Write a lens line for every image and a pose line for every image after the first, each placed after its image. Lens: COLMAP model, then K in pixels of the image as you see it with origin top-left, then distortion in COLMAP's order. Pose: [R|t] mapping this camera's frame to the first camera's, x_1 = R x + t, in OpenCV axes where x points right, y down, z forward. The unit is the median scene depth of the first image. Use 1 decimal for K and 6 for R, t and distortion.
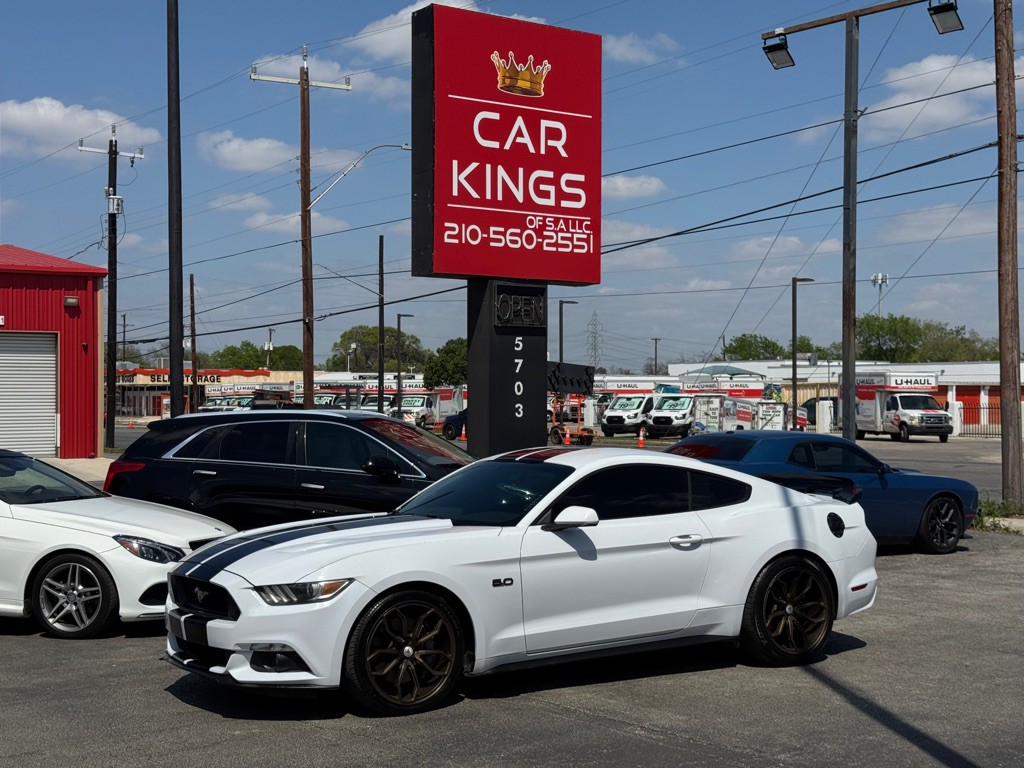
lens RADIAL K [[1437.6, 0, 517.0], [0, 1437.6, 388.6], [0, 0, 1]] dist [0.115383, 0.000000]
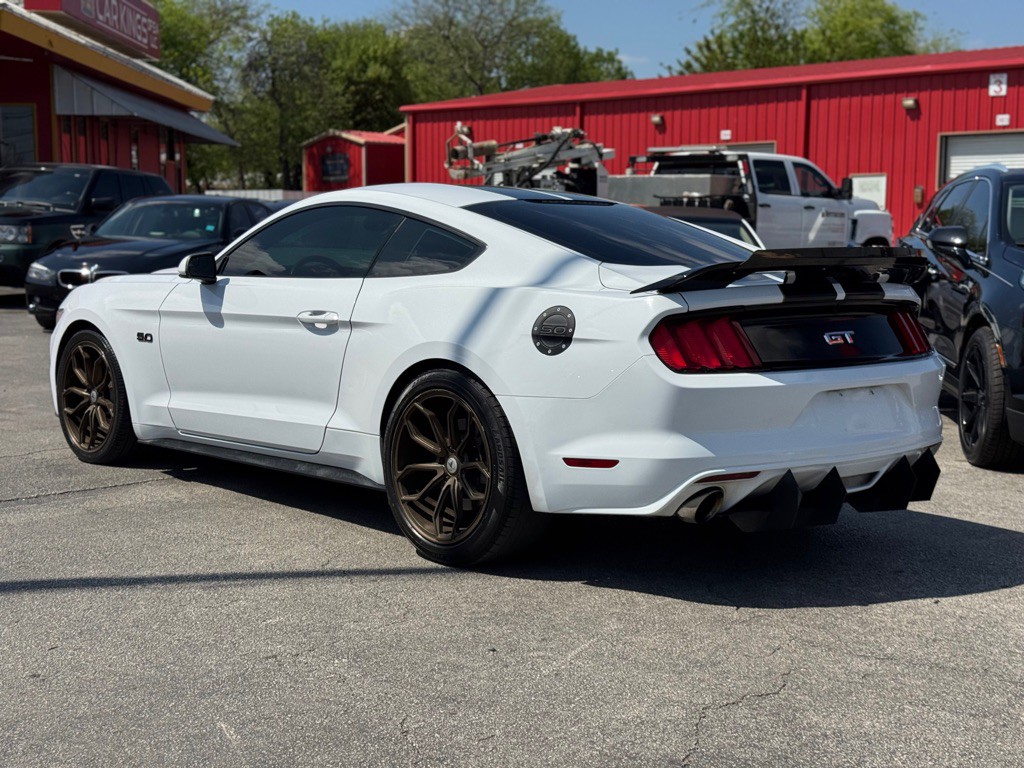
lens RADIAL K [[1437.6, 0, 511.5], [0, 1437.6, 385.8], [0, 0, 1]] dist [0.115383, 0.000000]
pose [[0.180528, 0.115349, -0.976783, 0.314616], [-0.001907, 0.993139, 0.116928, 0.024338], [0.983568, -0.019246, 0.179509, 0.396287]]
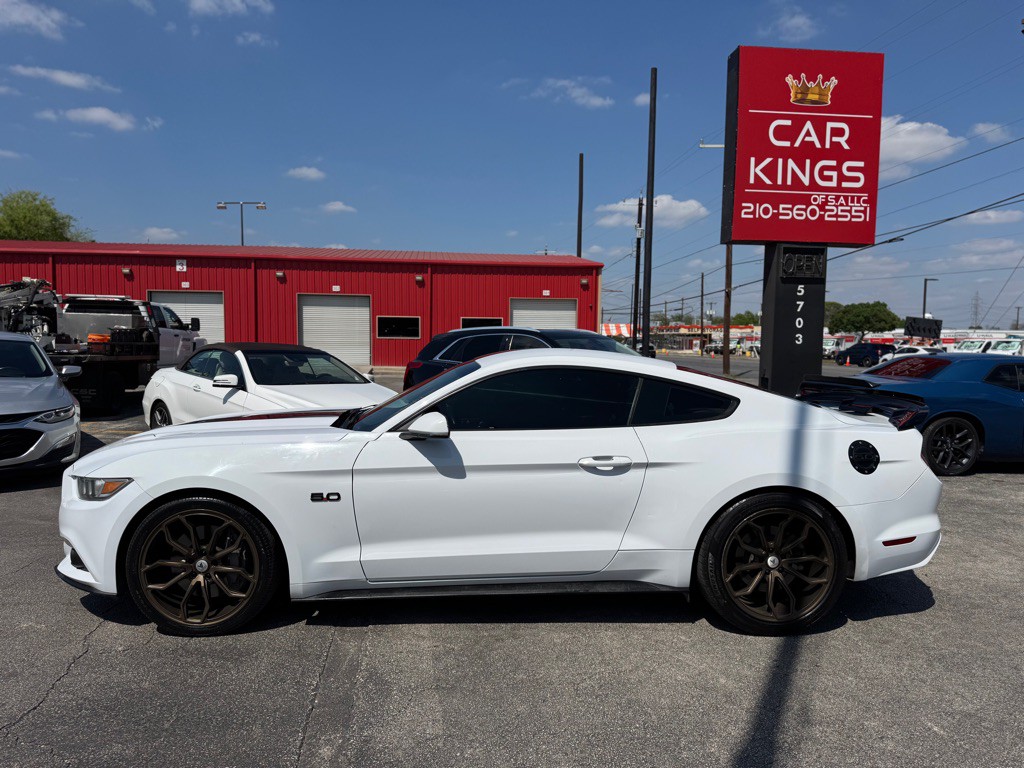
lens RADIAL K [[728.1, 0, 511.6], [0, 728.1, 384.2], [0, 0, 1]] dist [0.037459, -0.048428]
pose [[0.870331, 0.042033, -0.490670, 0.109168], [-0.010504, 0.997709, 0.066836, 0.014712], [0.492355, -0.053016, 0.868779, 0.257595]]
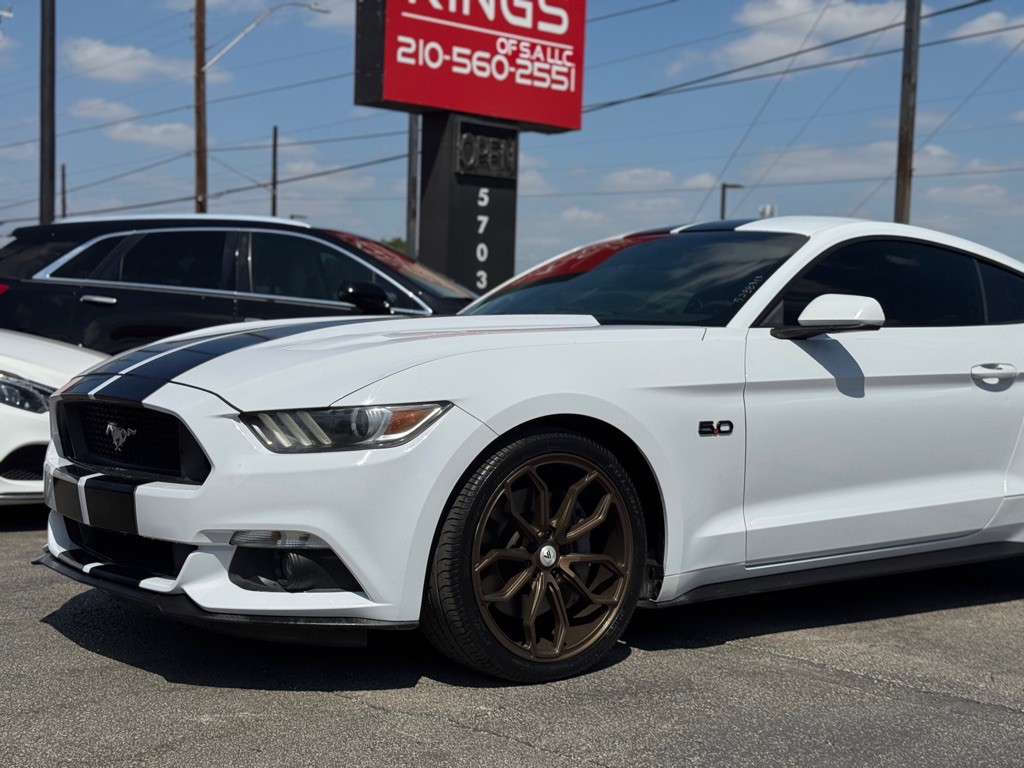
lens RADIAL K [[1437.6, 0, 509.2], [0, 1437.6, 397.7], [0, 0, 1]] dist [0.115383, 0.000000]
pose [[0.996499, 0.026276, 0.079371, -0.046722], [-0.030774, 0.997957, 0.055982, 0.036450], [-0.077738, -0.058228, 0.995272, 0.185278]]
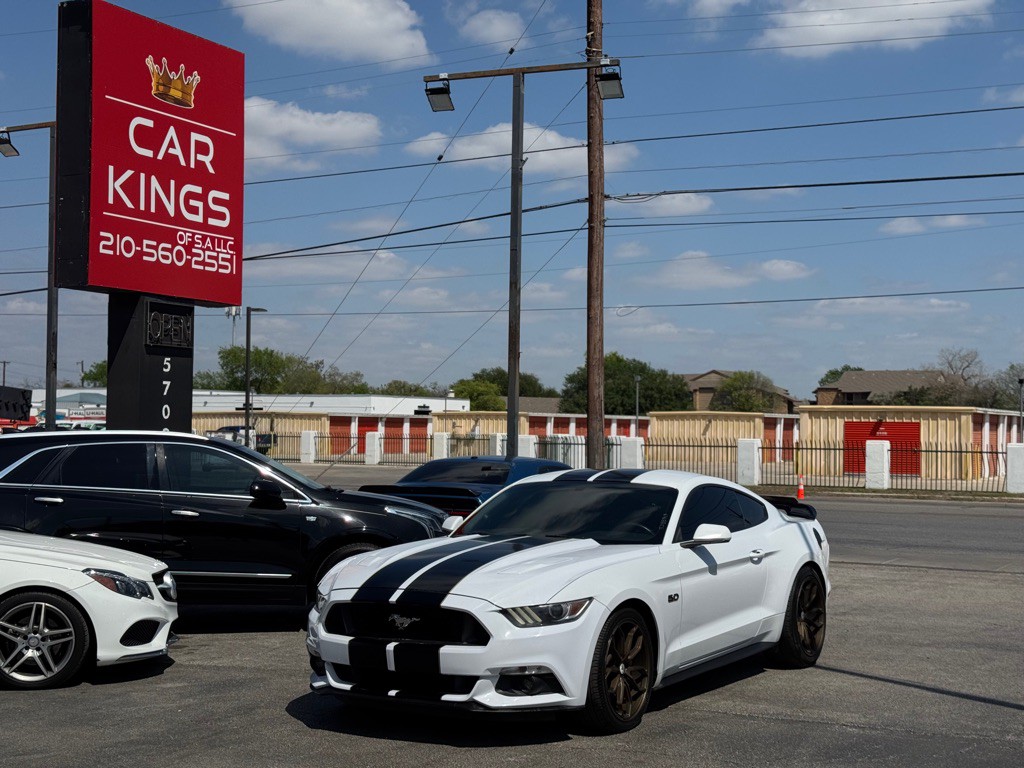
lens RADIAL K [[1437.6, 0, 518.4], [0, 1437.6, 384.9], [0, 0, 1]] dist [0.115383, 0.000000]
pose [[0.897183, 0.027302, 0.440813, -0.214937], [-0.017060, 0.999485, -0.027183, 0.004190], [-0.441328, 0.016868, 0.897187, 0.042334]]
